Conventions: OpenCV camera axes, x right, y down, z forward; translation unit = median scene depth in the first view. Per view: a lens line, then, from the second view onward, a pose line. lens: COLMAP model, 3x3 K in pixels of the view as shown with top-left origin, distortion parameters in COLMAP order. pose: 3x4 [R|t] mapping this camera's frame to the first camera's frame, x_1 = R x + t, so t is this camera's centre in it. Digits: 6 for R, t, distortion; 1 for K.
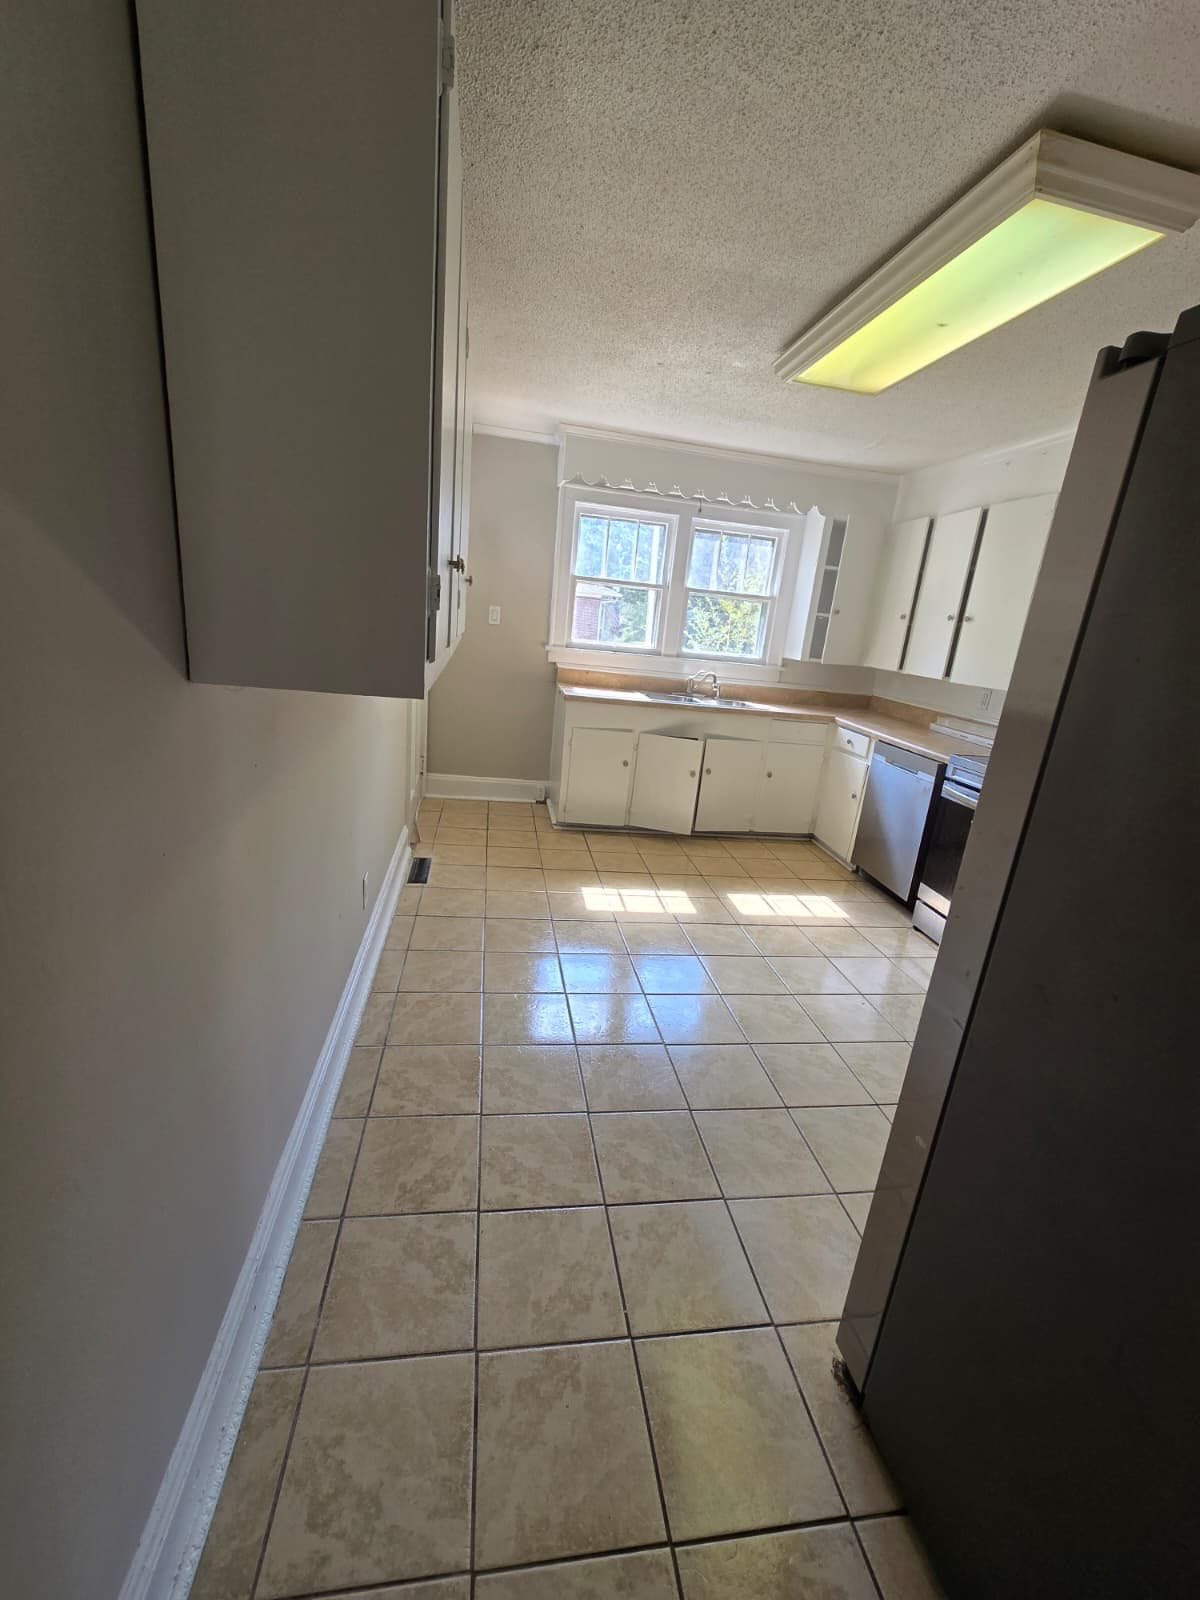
lens RADIAL K [[653.7, 0, 597.4], [0, 653.7, 803.3], [0, 0, 1]] dist [0.000511, -0.000003]
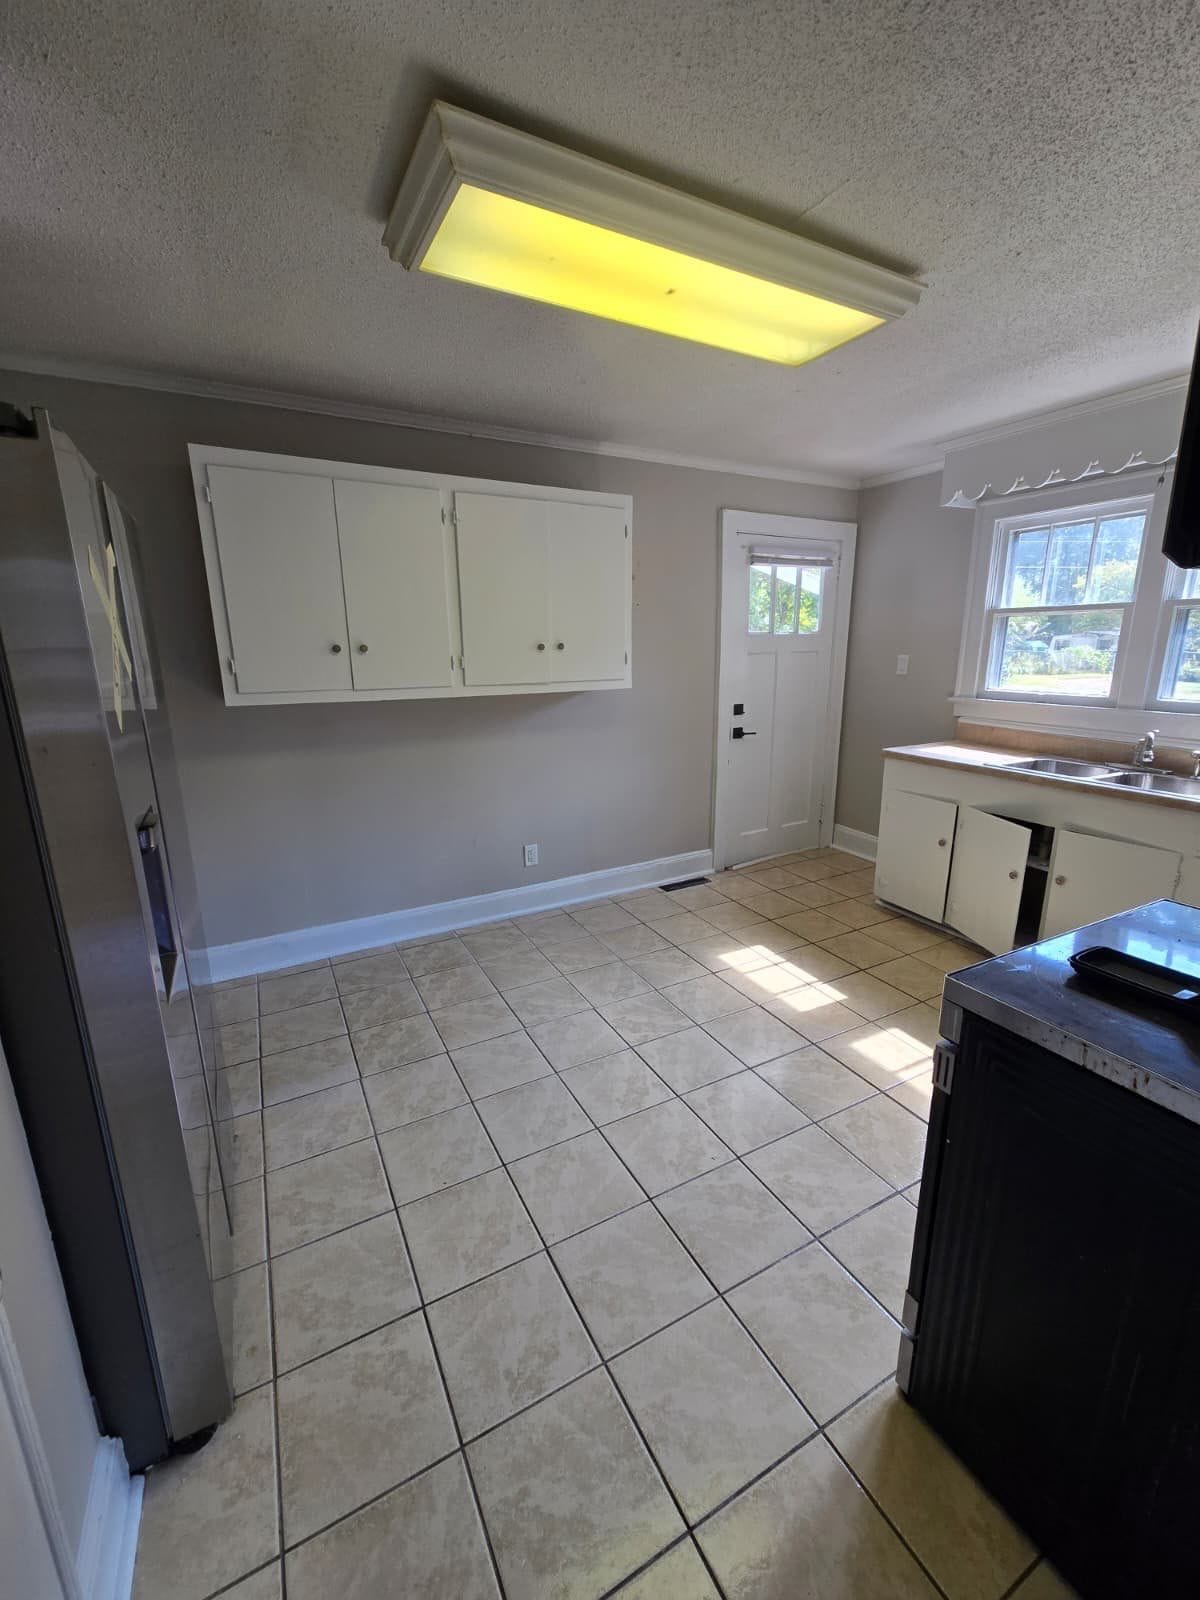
lens RADIAL K [[653.7, 0, 597.4], [0, 653.7, 803.3], [0, 0, 1]] dist [0.000511, -0.000003]
pose [[0.333775, 0.131423, -0.933446, 0.738383], [-0.225334, 0.972649, 0.056369, -0.068151], [0.915324, 0.191523, 0.354260, 0.405830]]
